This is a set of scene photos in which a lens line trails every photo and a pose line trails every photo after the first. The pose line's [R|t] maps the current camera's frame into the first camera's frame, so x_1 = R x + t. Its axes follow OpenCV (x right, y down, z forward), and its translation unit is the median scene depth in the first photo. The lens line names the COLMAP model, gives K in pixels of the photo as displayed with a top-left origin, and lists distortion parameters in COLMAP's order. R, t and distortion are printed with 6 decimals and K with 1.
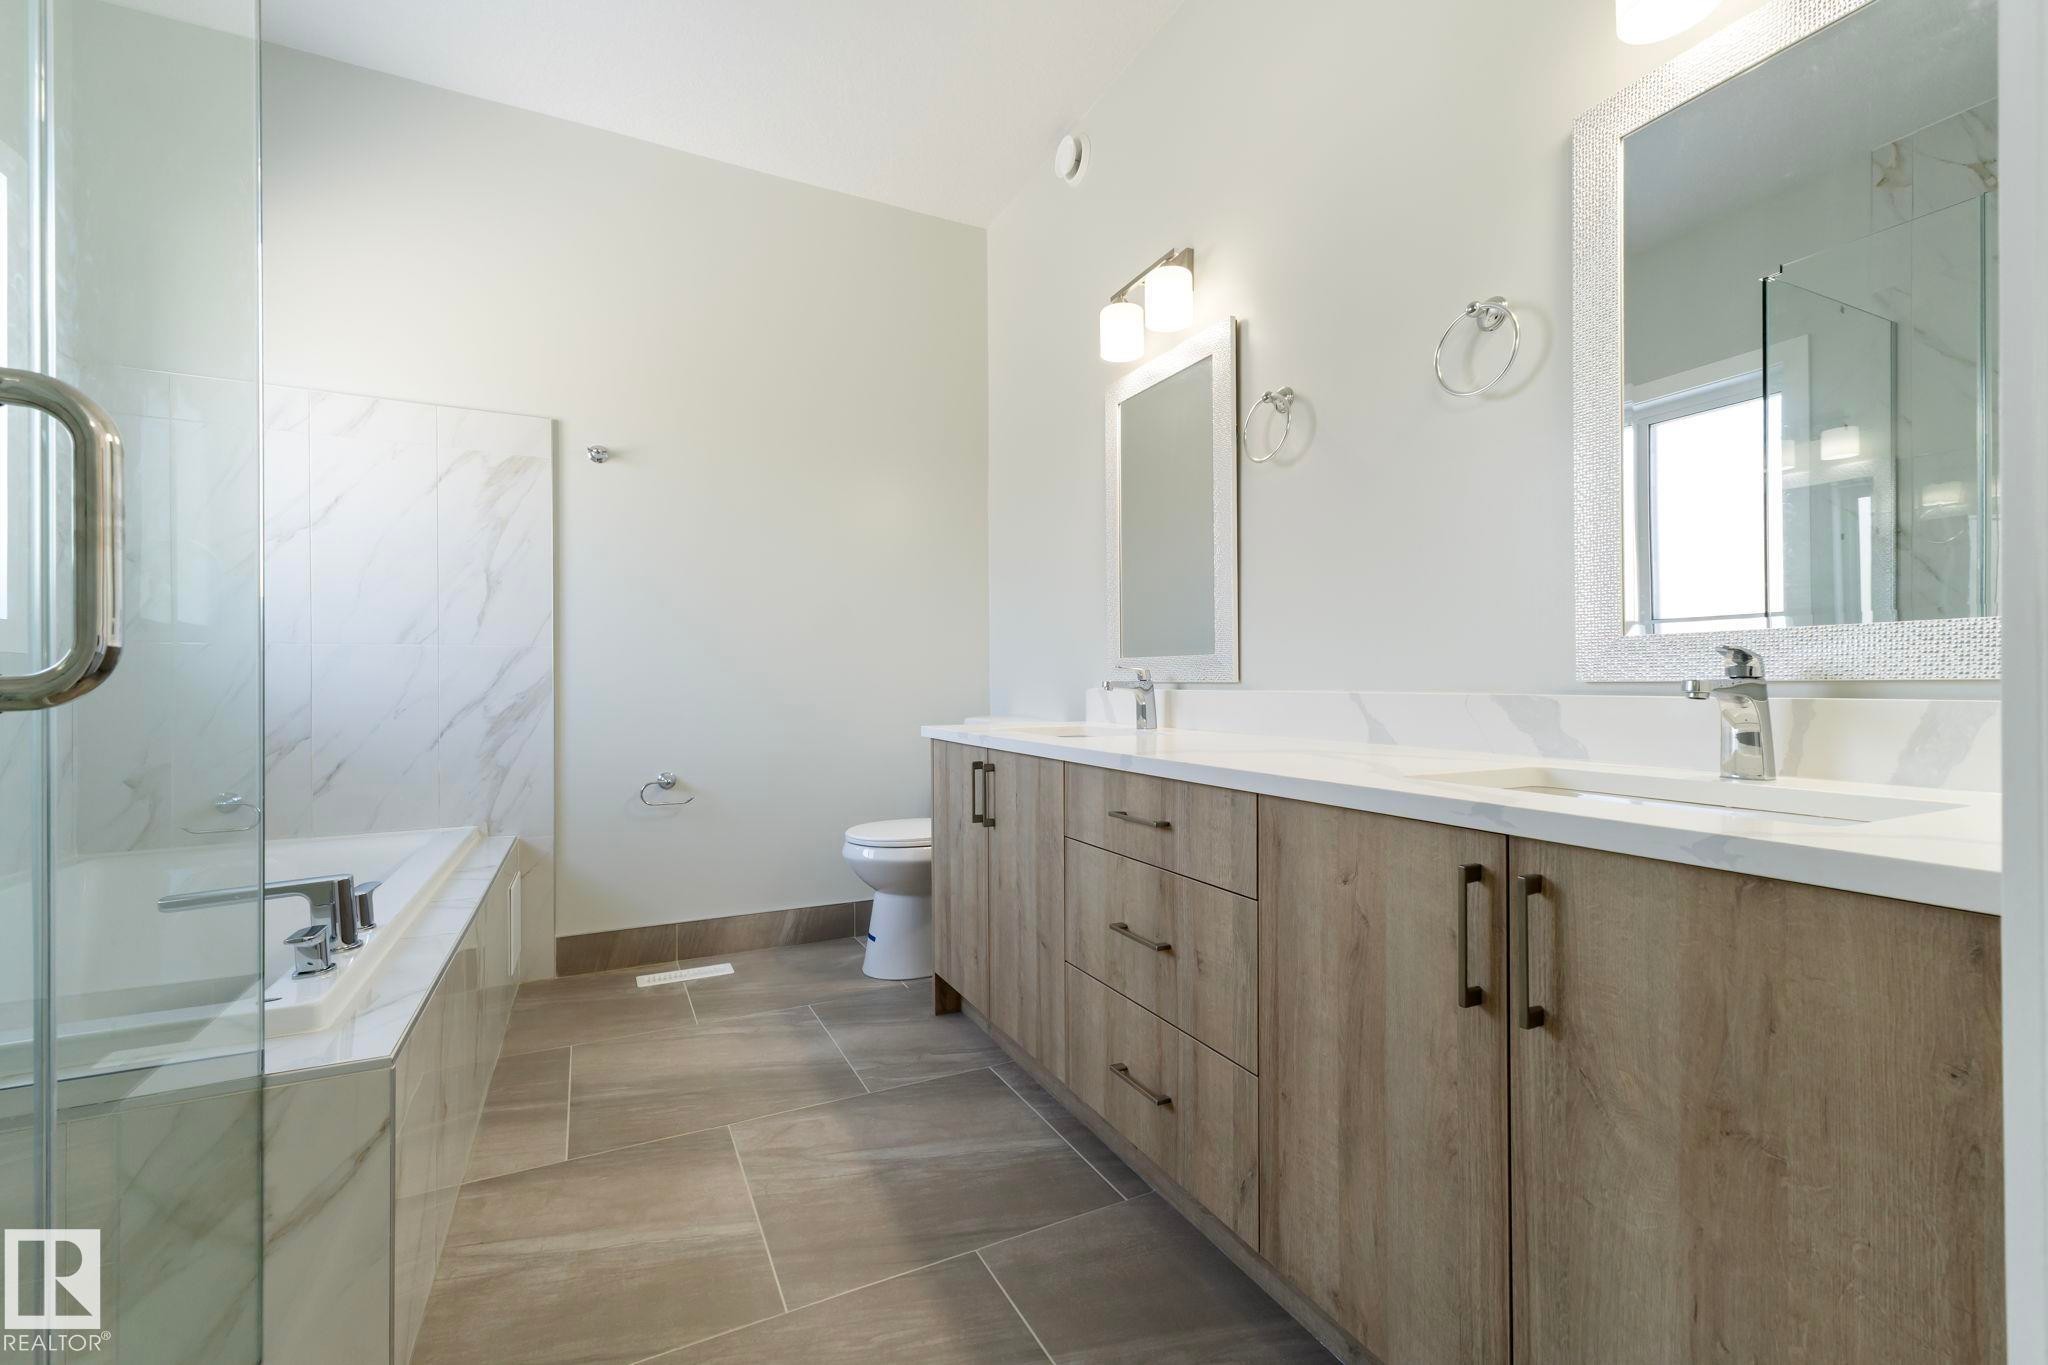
lens RADIAL K [[870.6, 0, 1024.0], [0, 870.6, 683.4], [0, 0, 1]] dist [0.001097, 0.001013]
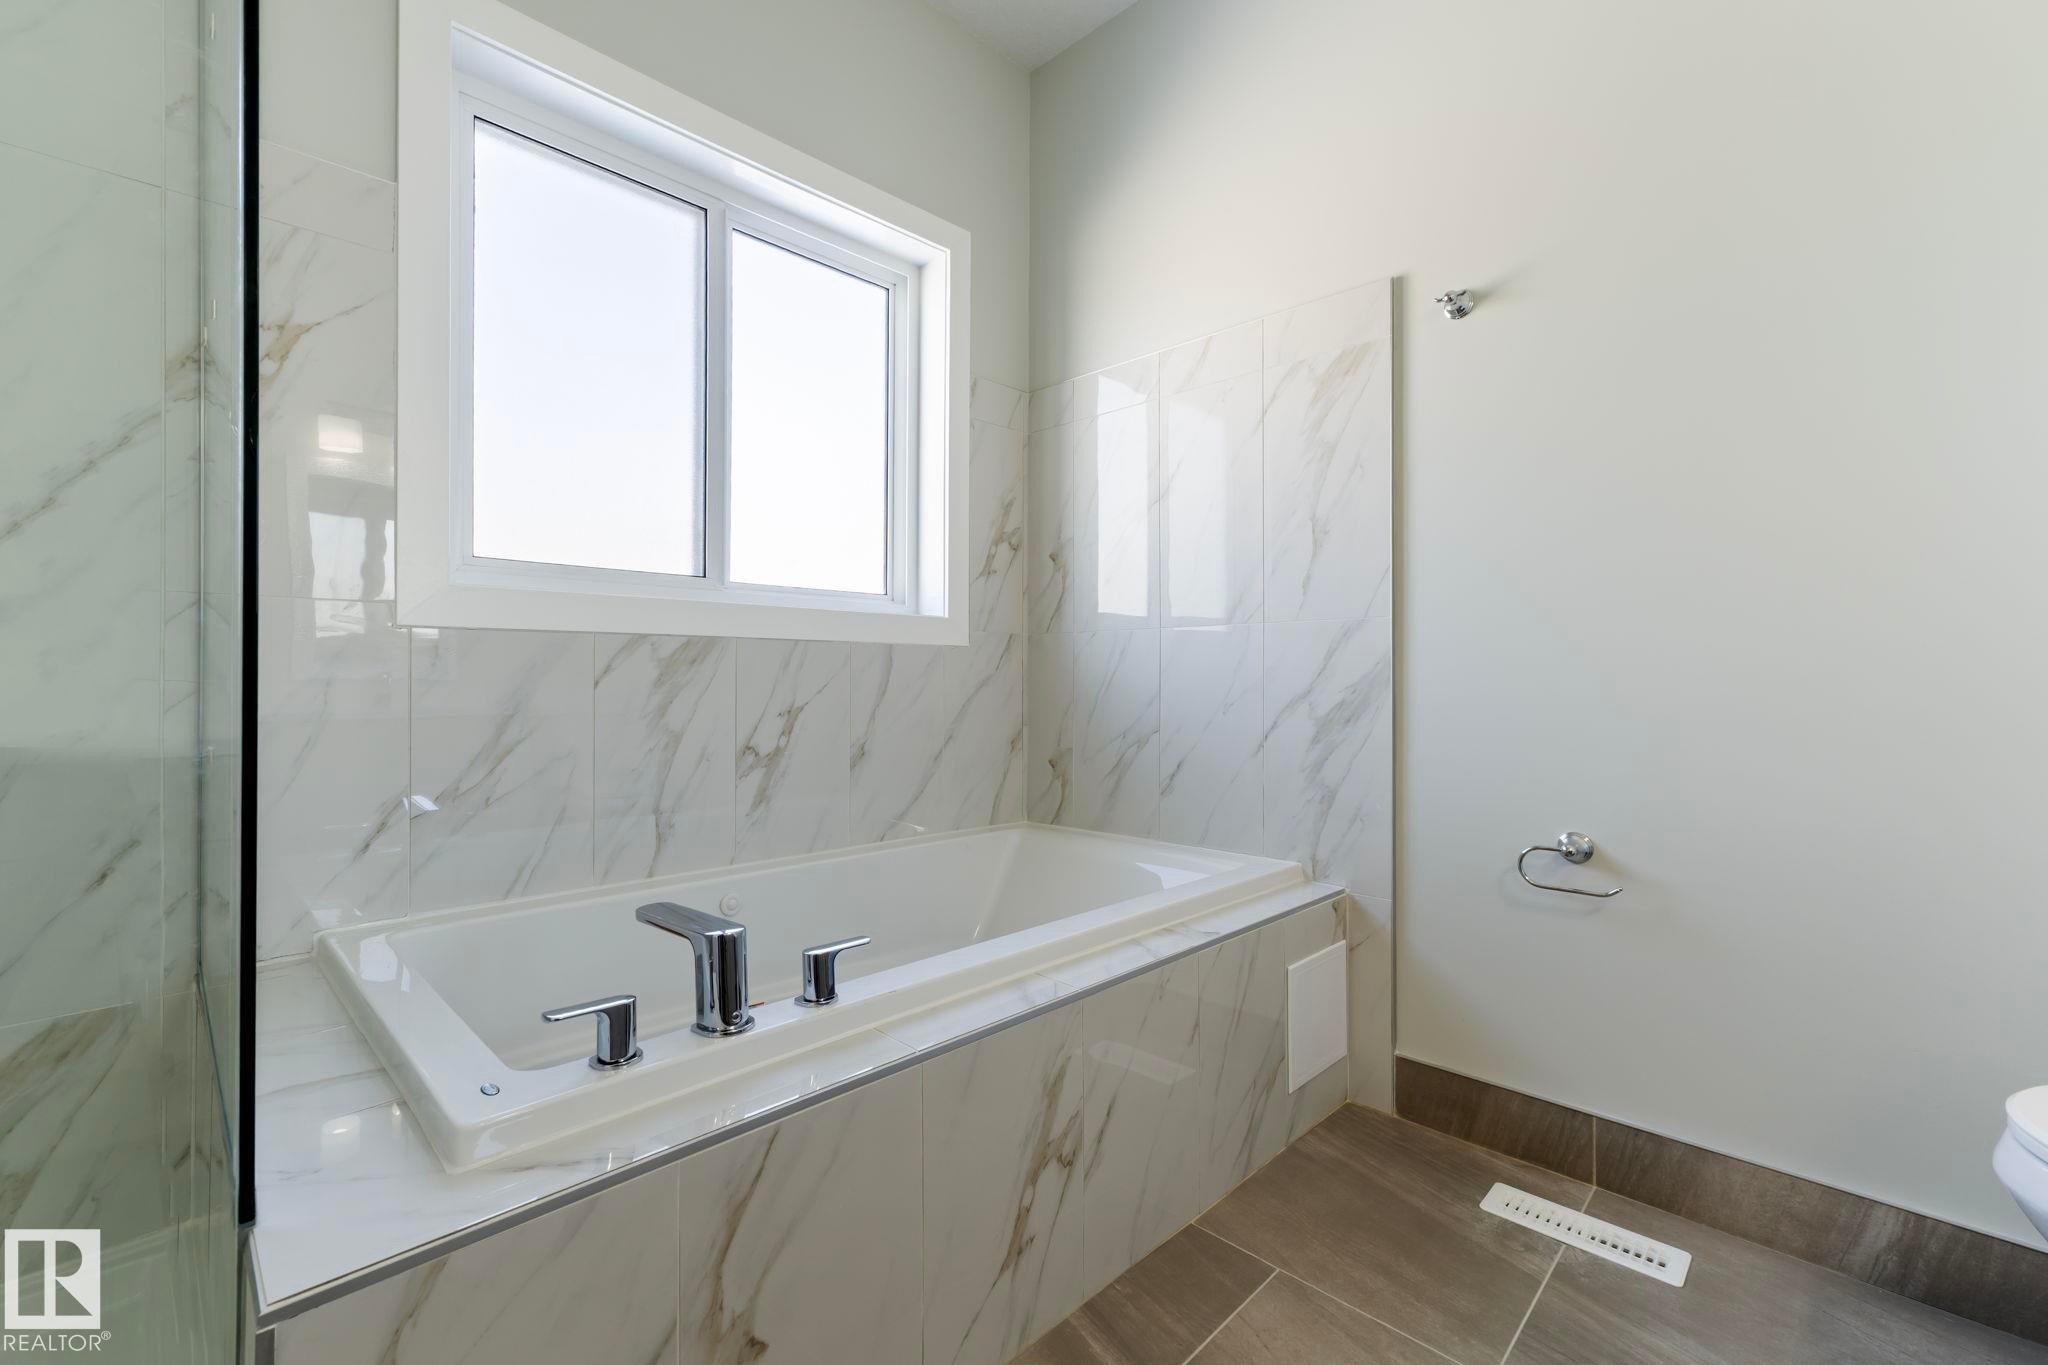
lens RADIAL K [[870.6, 0, 1023.6], [0, 870.6, 666.5], [0, 0, 1]] dist [0.001097, 0.001013]
pose [[0.329096, -0.000975, -0.944296, -0.003321], [0.000450, 1.000000, -0.000876, -0.004077], [0.944296, -0.000137, 0.329096, 0.520359]]
